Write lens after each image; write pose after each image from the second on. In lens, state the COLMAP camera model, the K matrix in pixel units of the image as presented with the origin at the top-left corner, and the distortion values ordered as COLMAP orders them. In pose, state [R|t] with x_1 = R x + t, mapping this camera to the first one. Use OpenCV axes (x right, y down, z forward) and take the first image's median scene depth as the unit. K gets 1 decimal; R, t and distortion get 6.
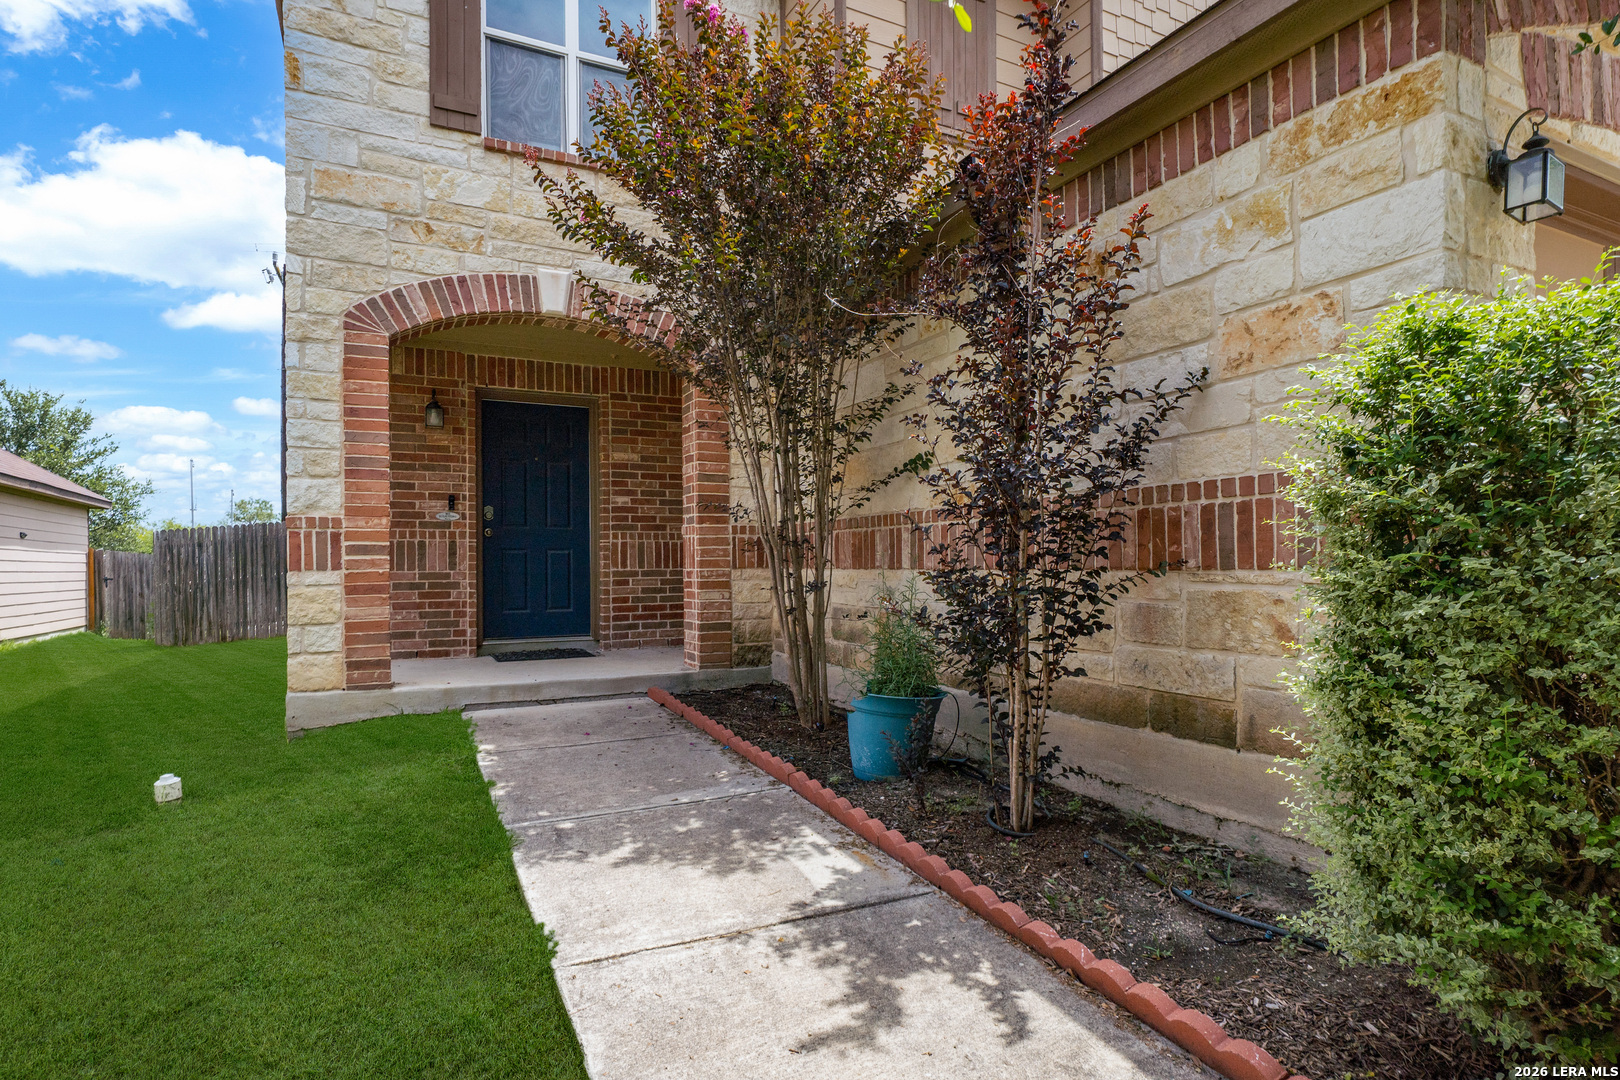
lens RADIAL K [[853.5, 0, 803.3], [0, 853.5, 556.0], [0, 0, 1]] dist [-0.006597, 0.000030]
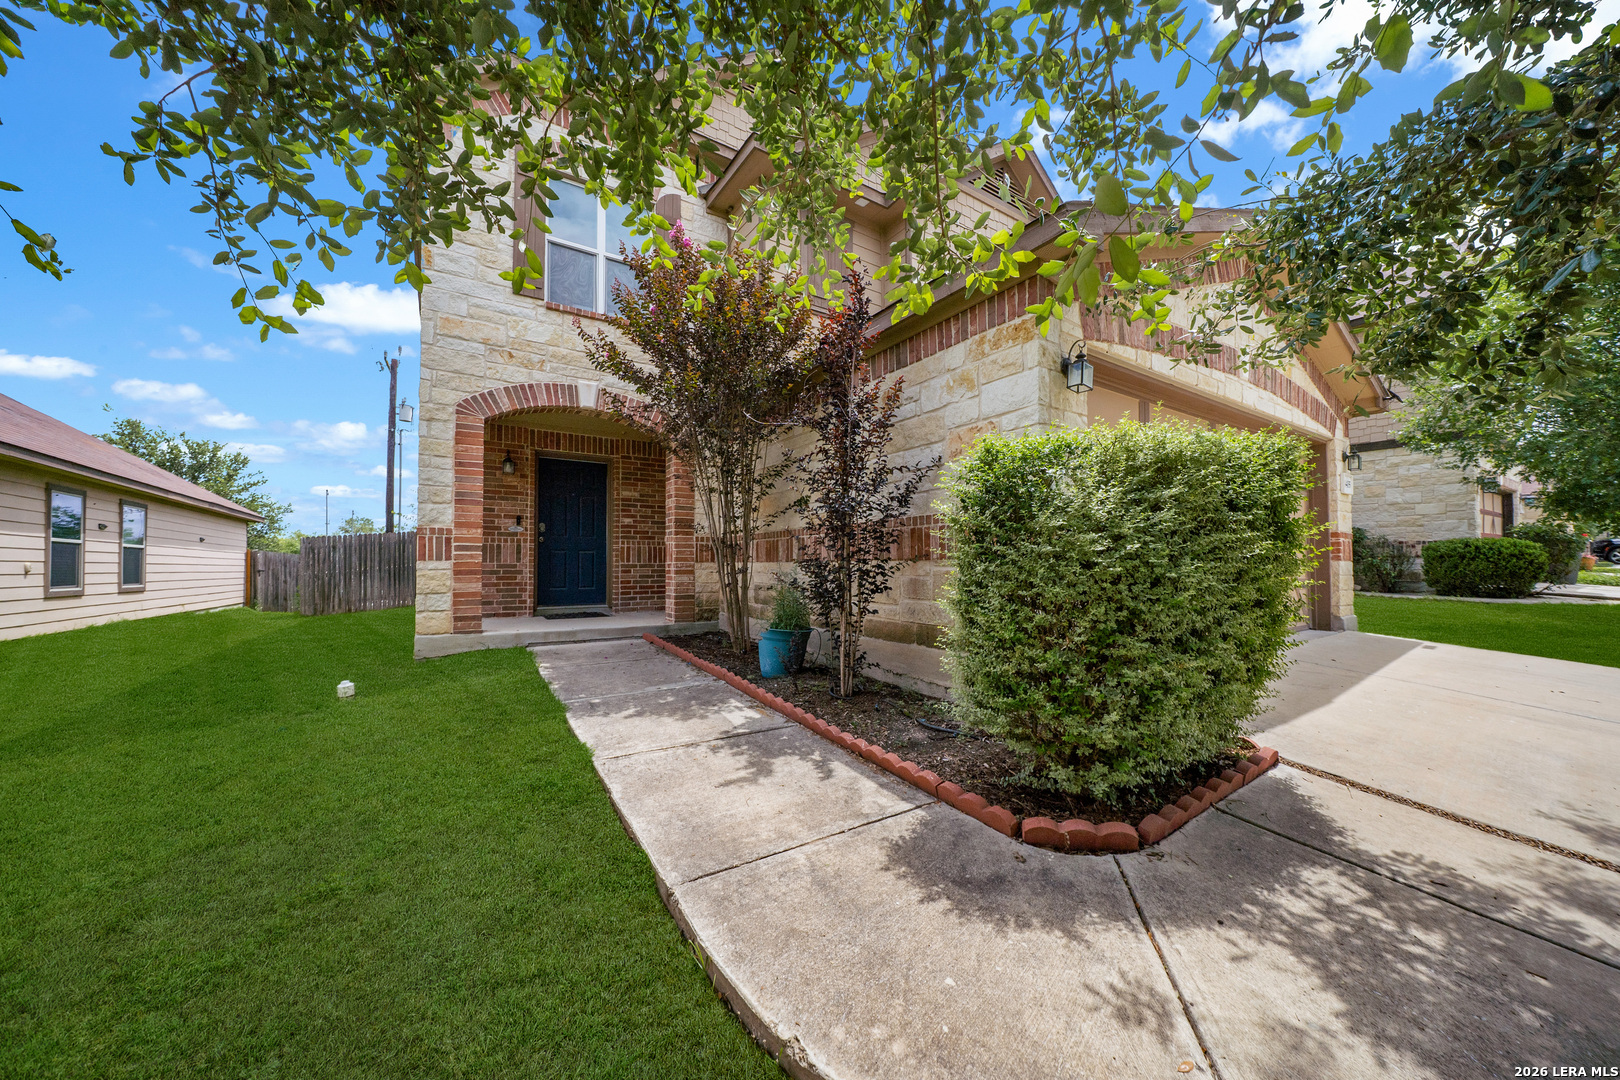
lens RADIAL K [[540.7, 0, 810.0], [0, 540.7, 551.8], [0, 0, 1]] dist [-0.004521, 0.000098]
pose [[0.992738, 0.008144, 0.120019, 0.025850], [-0.006412, 0.999870, -0.014814, 0.016755], [-0.120124, 0.013936, 0.992661, -0.168003]]
